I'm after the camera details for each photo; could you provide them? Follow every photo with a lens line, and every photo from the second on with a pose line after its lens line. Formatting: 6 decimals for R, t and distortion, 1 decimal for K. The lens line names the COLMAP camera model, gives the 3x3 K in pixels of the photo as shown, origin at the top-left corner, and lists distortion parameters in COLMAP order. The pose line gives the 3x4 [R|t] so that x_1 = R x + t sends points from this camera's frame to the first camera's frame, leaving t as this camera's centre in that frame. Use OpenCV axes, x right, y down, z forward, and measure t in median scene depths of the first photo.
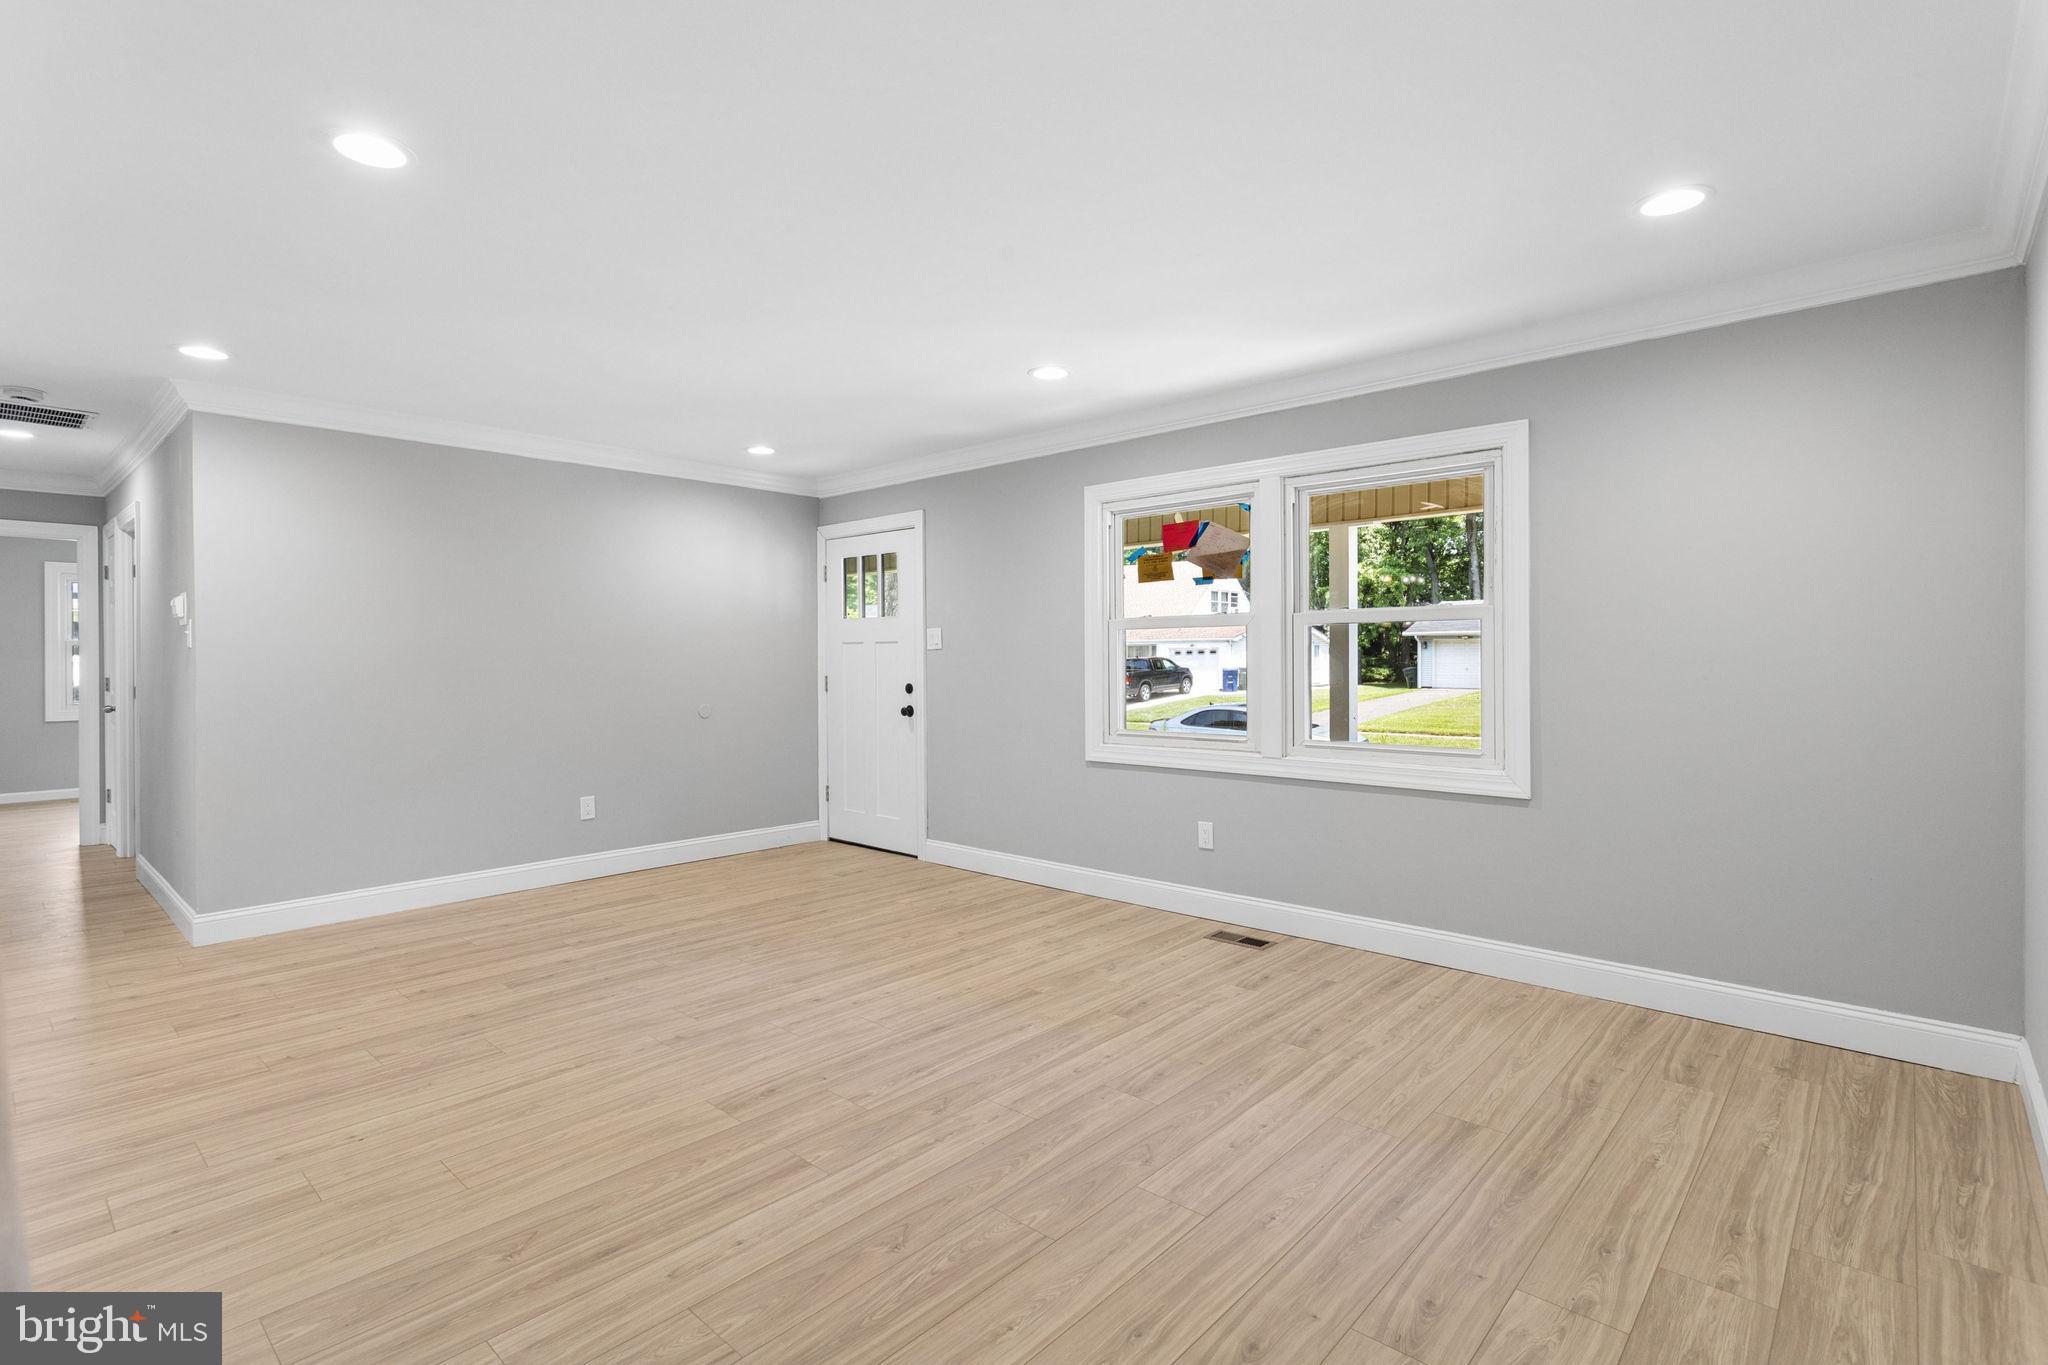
lens RADIAL K [[981.0, 0, 1017.5], [0, 981.0, 653.6], [0, 0, 1]] dist [-0.008413, 0.010414]
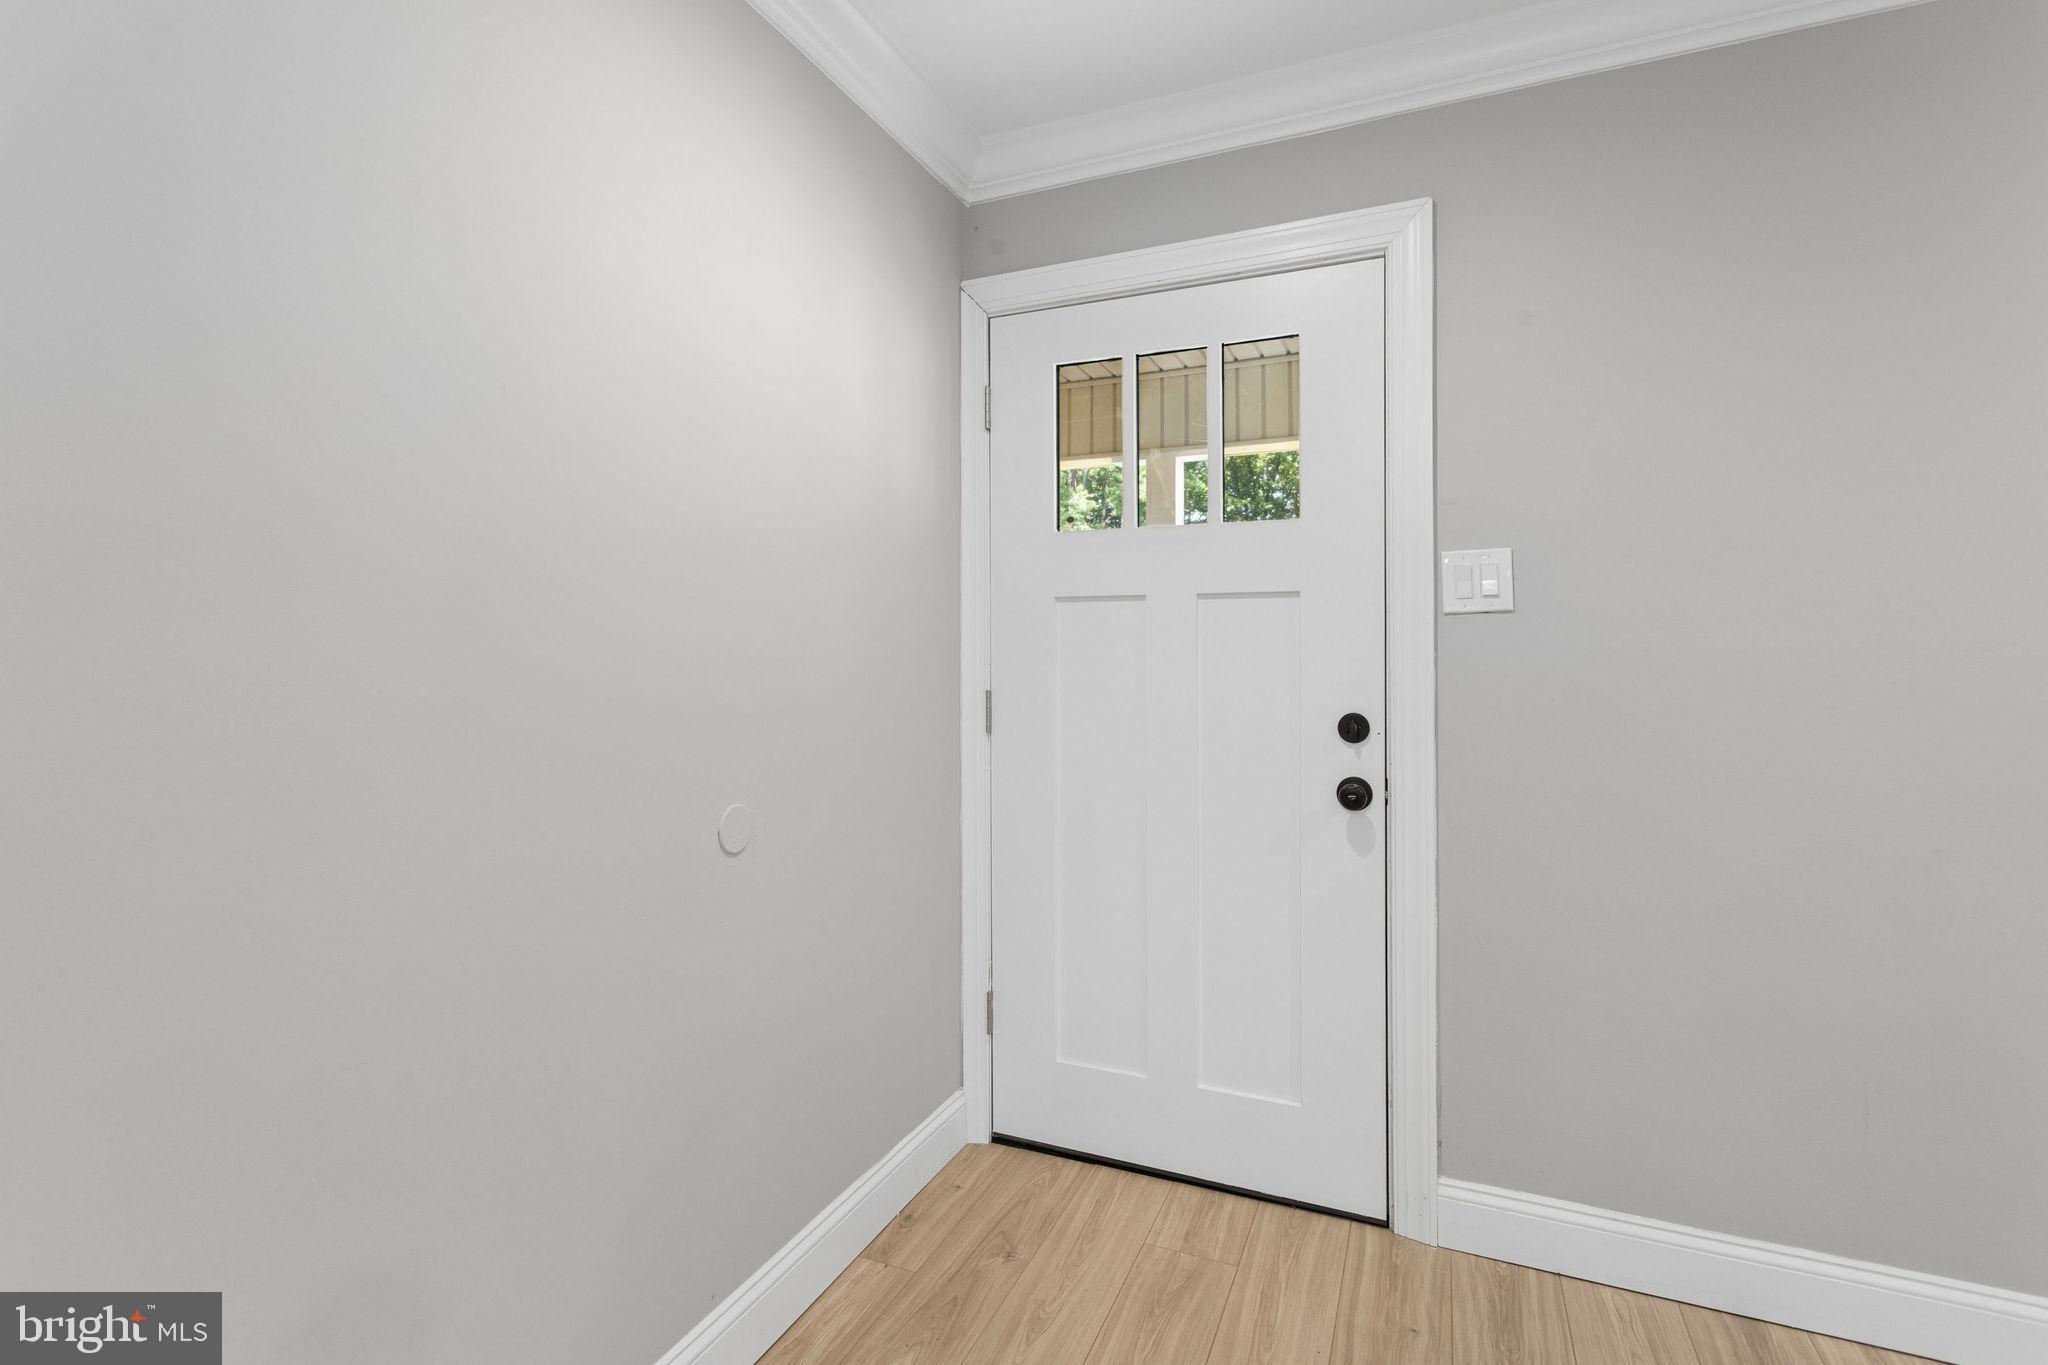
lens RADIAL K [[981.0, 0, 1017.5], [0, 981.0, 653.6], [0, 0, 1]] dist [-0.008413, 0.010414]
pose [[0.947308, 0.008870, 0.320200, -0.334948], [-0.007191, 0.999953, -0.006427, 0.012998], [-0.320243, 0.003786, 0.947328, 0.724162]]
